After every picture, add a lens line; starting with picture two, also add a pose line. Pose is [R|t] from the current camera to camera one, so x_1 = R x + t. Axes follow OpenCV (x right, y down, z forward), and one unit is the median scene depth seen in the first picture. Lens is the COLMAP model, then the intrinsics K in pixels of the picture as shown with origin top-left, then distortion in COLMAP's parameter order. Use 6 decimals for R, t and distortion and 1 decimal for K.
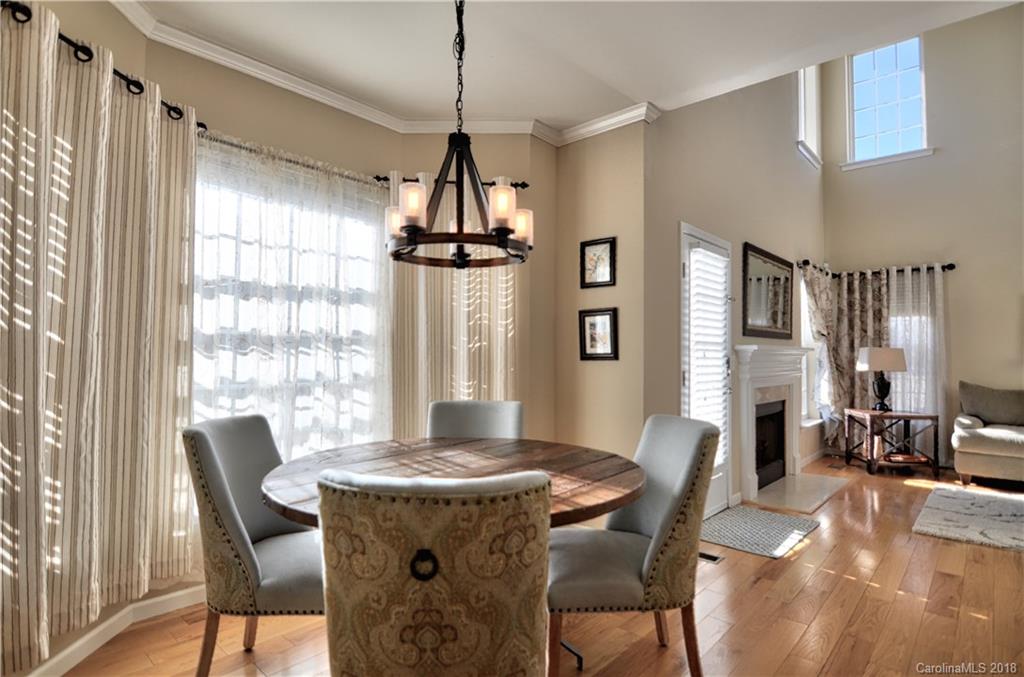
lens RADIAL K [[518.9, 0, 501.6], [0, 518.9, 341.1], [0, 0, 1]] dist [-0.028440, 0.000339]
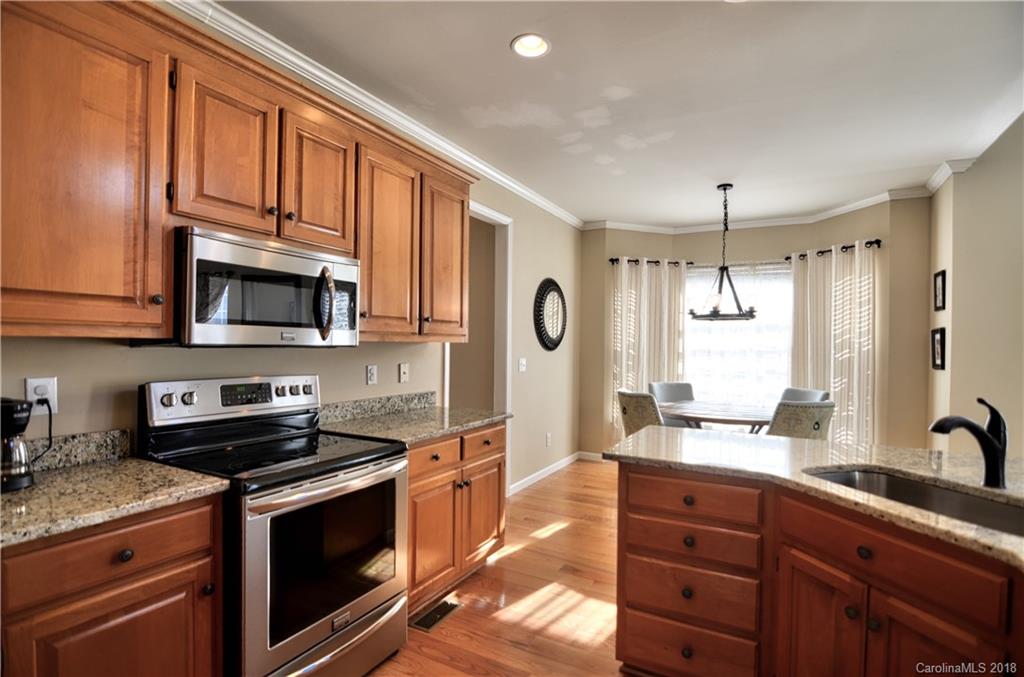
lens RADIAL K [[493.8, 0, 516.3], [0, 493.8, 345.6], [0, 0, 1]] dist [0.001062, -0.016987]
pose [[0.251397, -0.002458, -0.967881, 0.818416], [0.012492, 0.999922, 0.000705, -0.026256], [0.967803, -0.012268, 0.251408, -0.212291]]
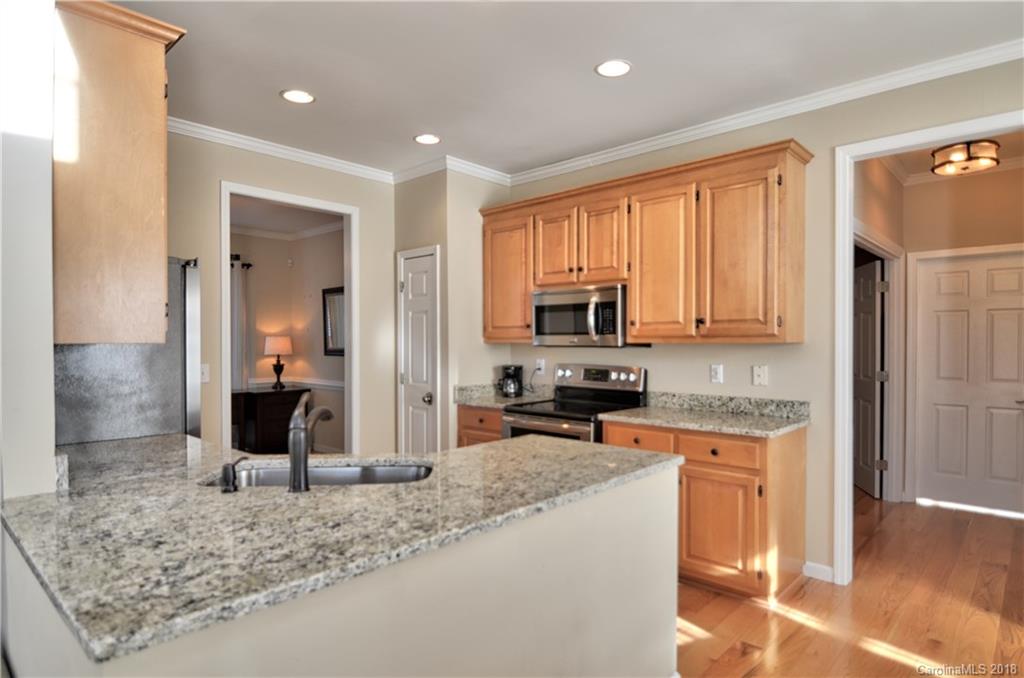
lens RADIAL K [[583.6, 0, 515.1], [0, 583.6, 346.3], [0, 0, 1]] dist [-0.015467, -0.001422]
pose [[-0.999901, -0.006966, -0.012234, 0.433210], [-0.006786, 0.999870, -0.014657, -0.014409], [0.012335, -0.014573, -0.999818, 0.607942]]
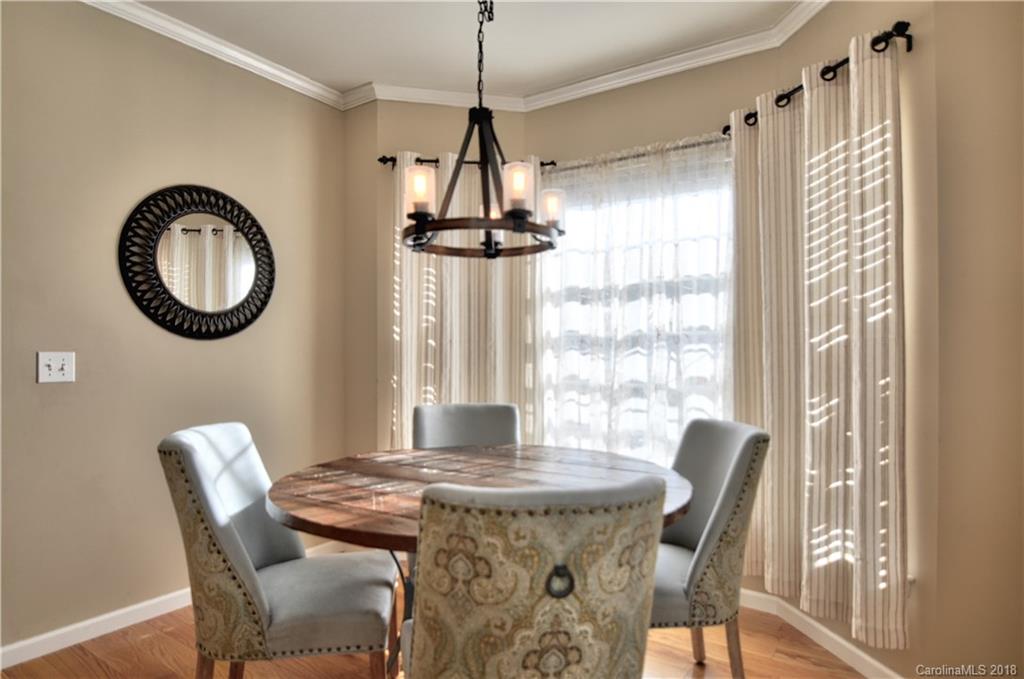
lens RADIAL K [[583.6, 0, 515.1], [0, 583.6, 346.8], [0, 0, 1]] dist [-0.015467, -0.001422]
pose [[0.159965, -0.017838, -0.986962, 0.415436], [0.020853, 0.999675, -0.014688, 0.014034], [0.986902, -0.018231, 0.160285, 0.391430]]
